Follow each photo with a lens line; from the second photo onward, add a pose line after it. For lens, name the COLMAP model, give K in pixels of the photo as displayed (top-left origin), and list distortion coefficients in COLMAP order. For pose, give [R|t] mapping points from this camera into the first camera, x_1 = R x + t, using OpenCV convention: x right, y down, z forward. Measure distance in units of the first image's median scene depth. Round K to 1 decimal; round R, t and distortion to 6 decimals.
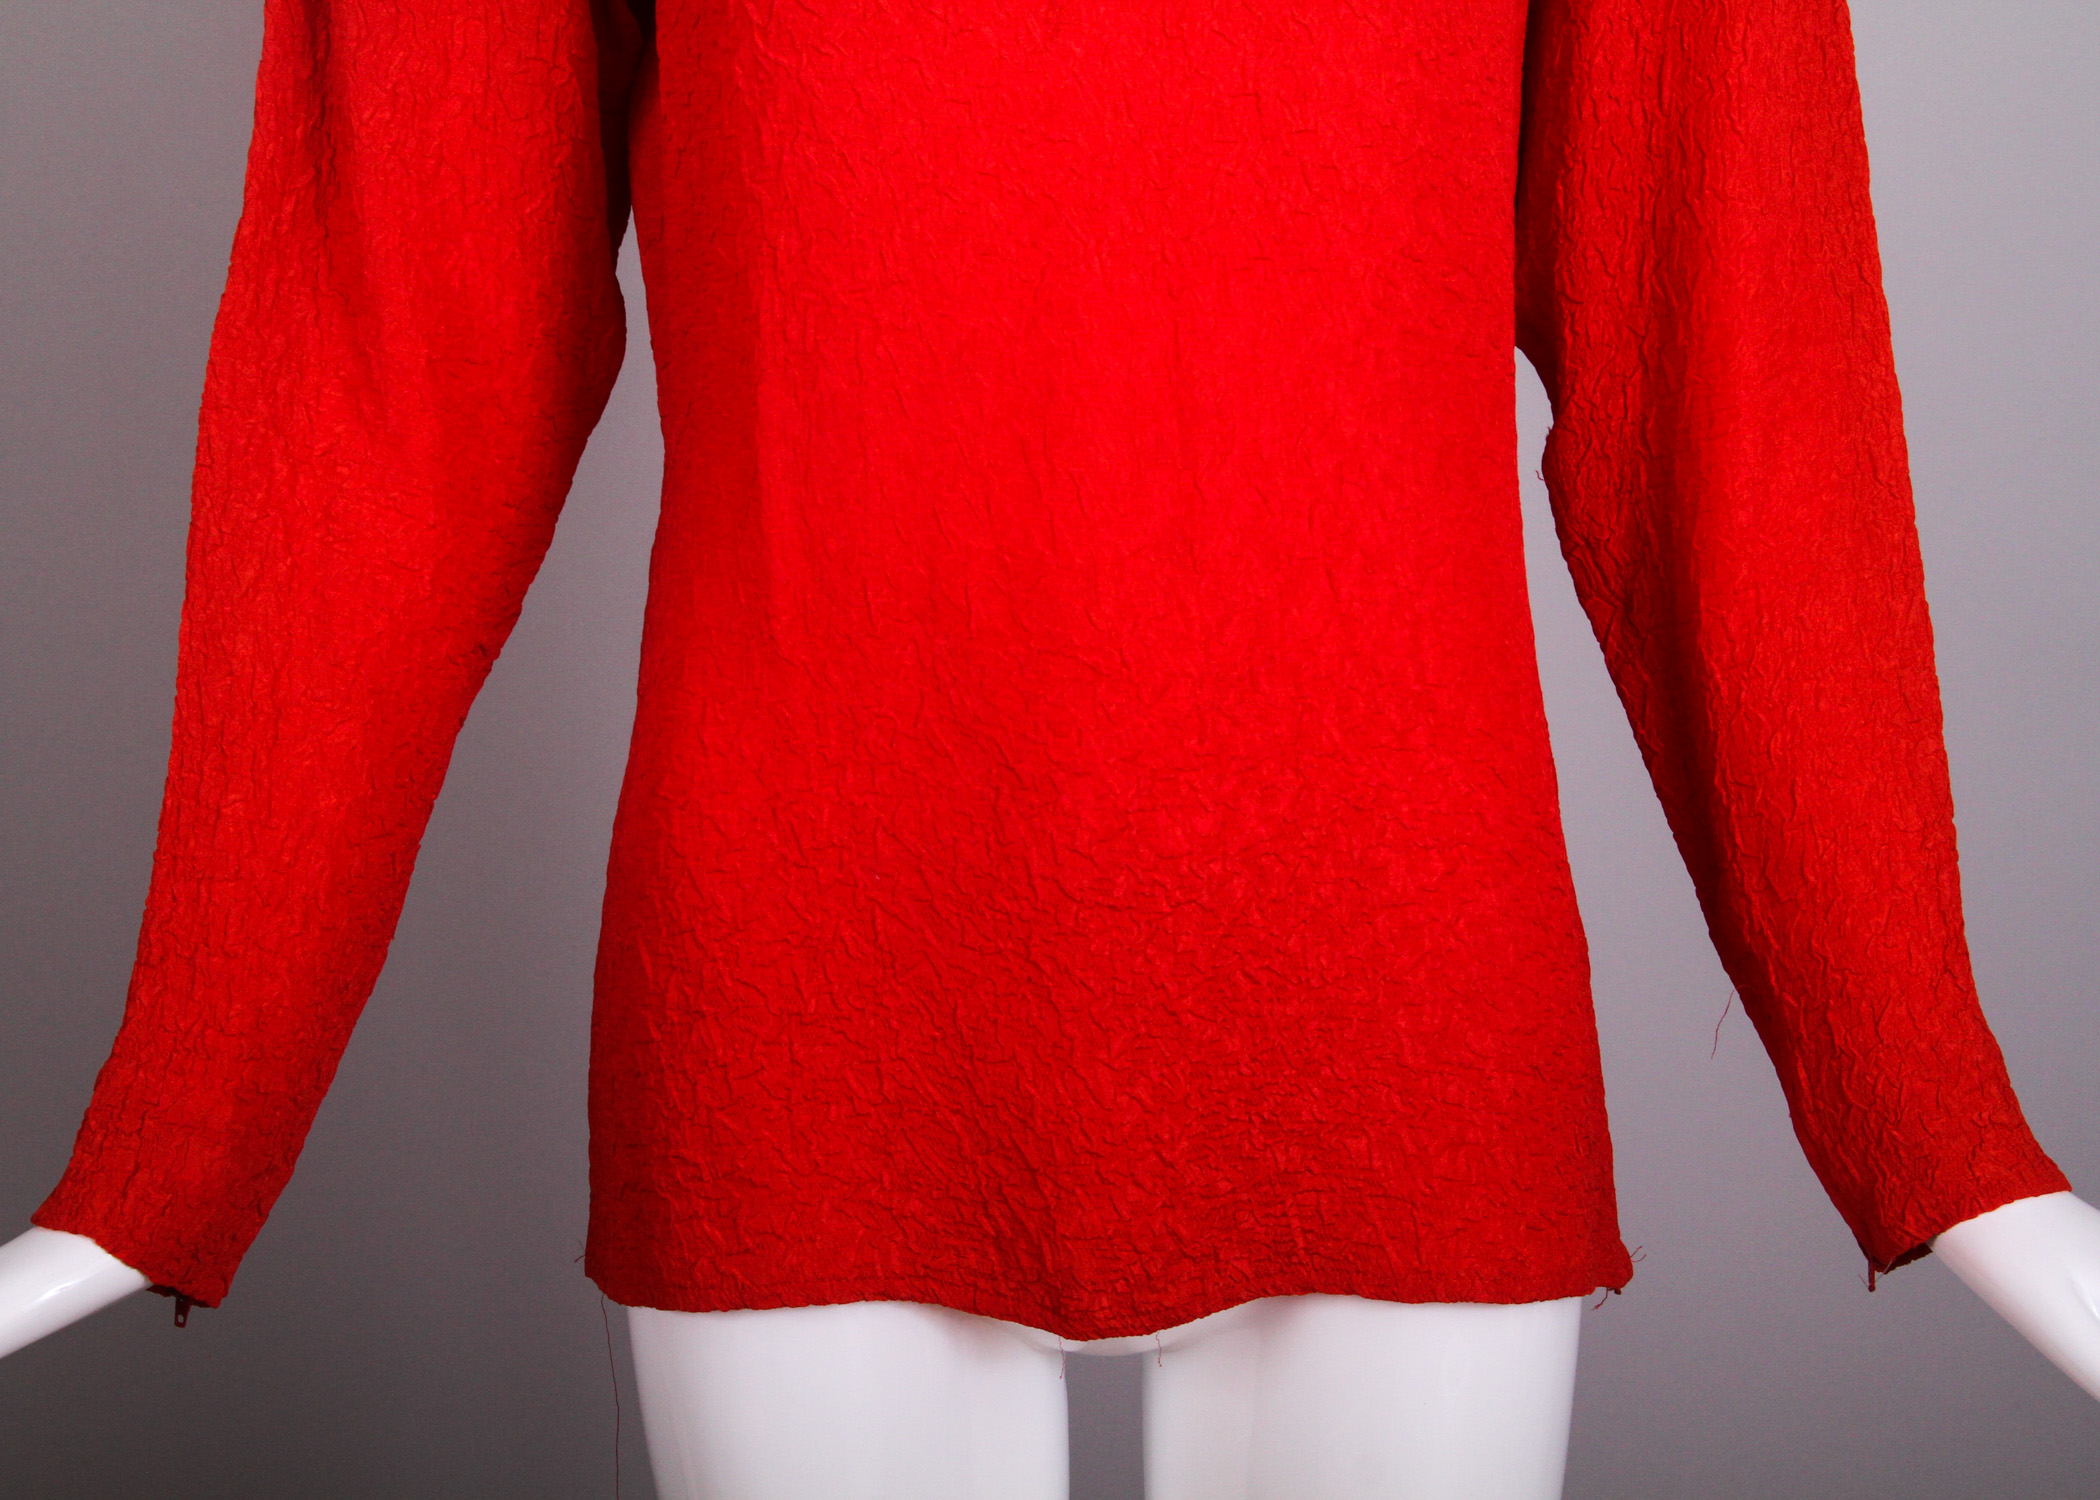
lens RADIAL K [[4240.2, 0, 1043.7], [0, 4240.2, 766.2], [0, 0, 1]] dist [0.249299, 0.000000]
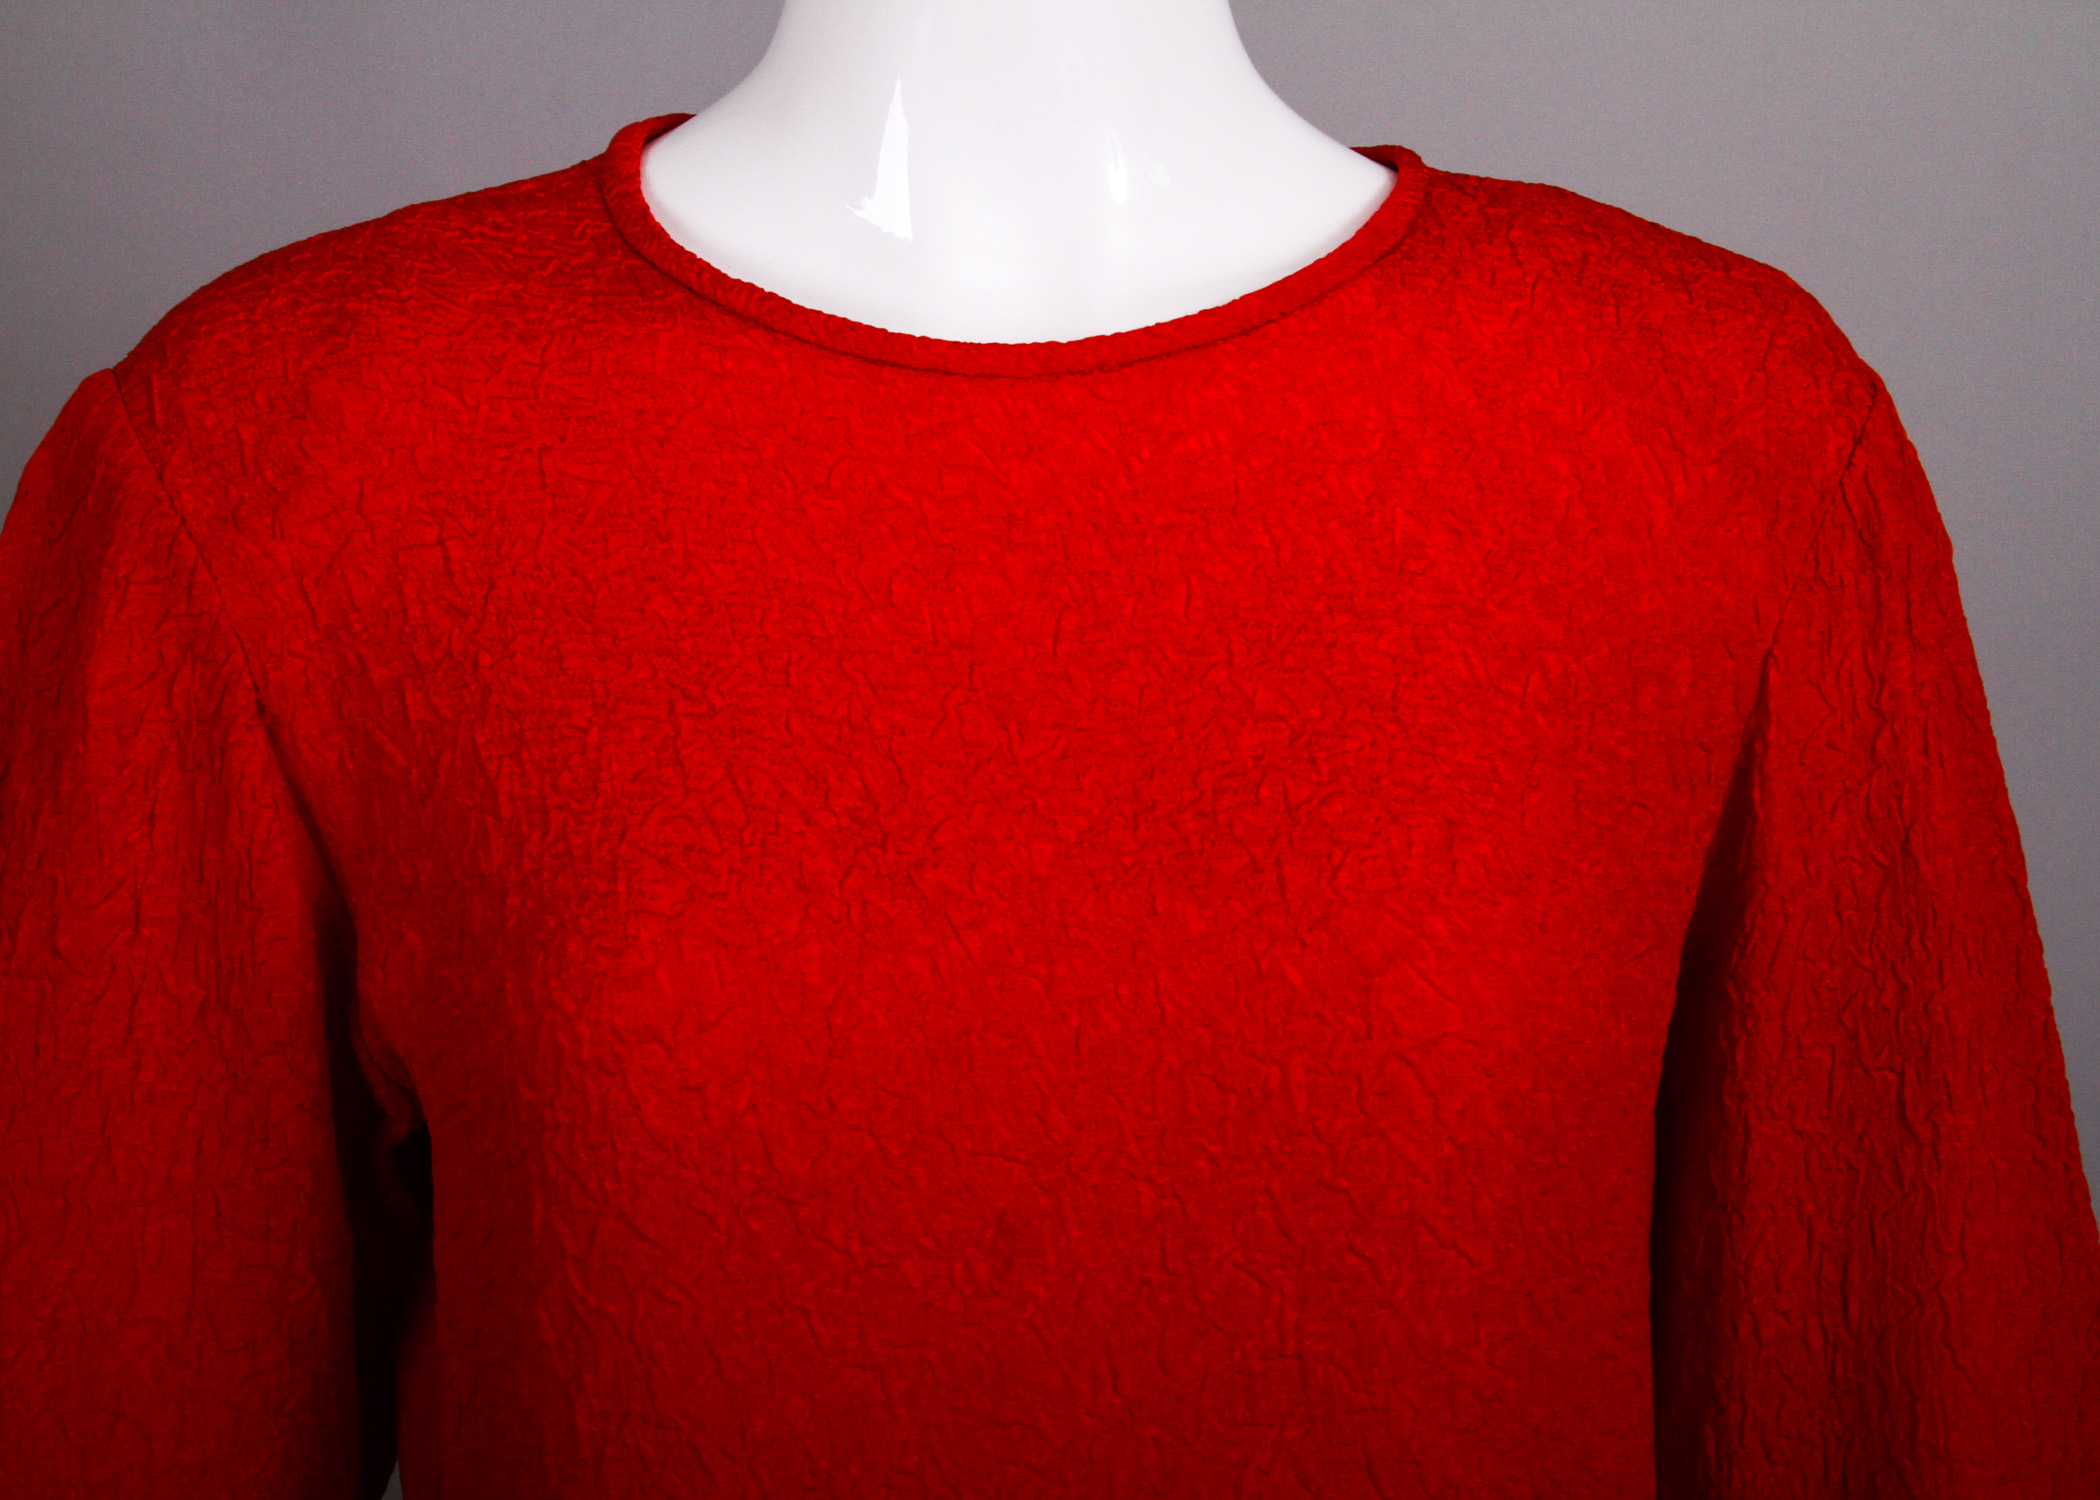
lens RADIAL K [[3884.7, 0, 1053.1], [0, 3884.7, 738.4], [0, 0, 1]] dist [0.230229, 0.000000]
pose [[0.999481, 0.001063, 0.032205, -0.009553], [0.004446, 0.985343, -0.170527, -0.139316], [-0.031914, 0.170581, 0.984827, 0.342869]]
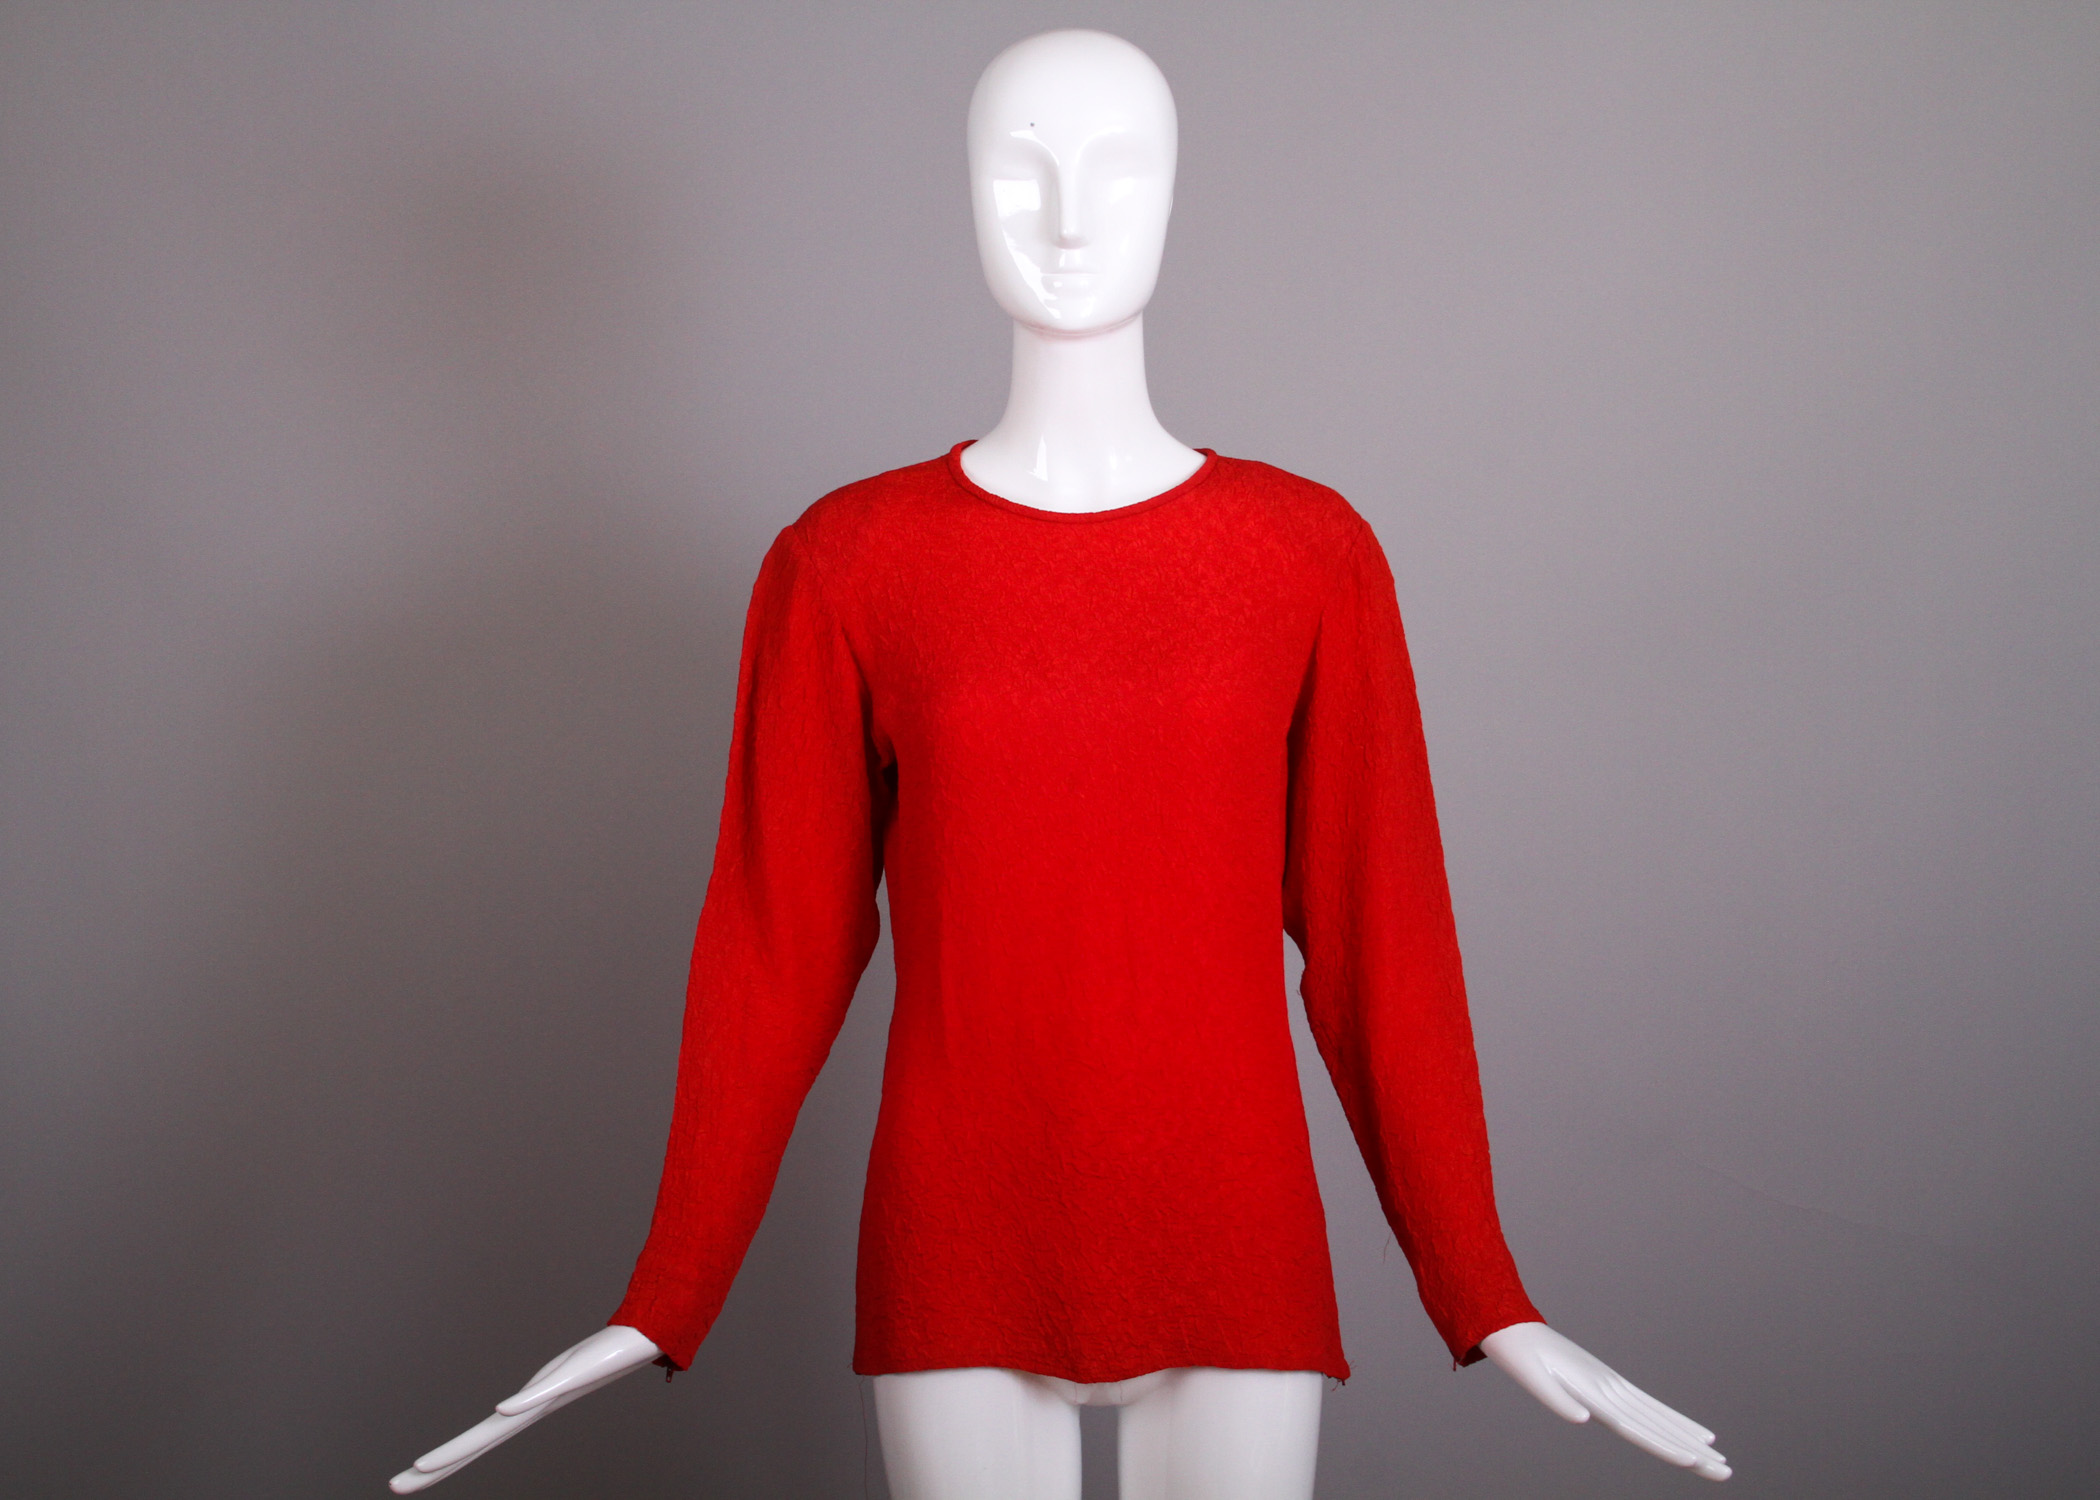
lens RADIAL K [[3514.2, 0, 1045.1], [0, 3514.2, 759.5], [0, 0, 1]] dist [0.081189, 0.000000]
pose [[0.999636, 0.000171, -0.026993, 0.036495], [-0.005794, 0.978033, -0.208370, 0.194840], [0.026364, 0.208451, 0.977677, -0.801761]]
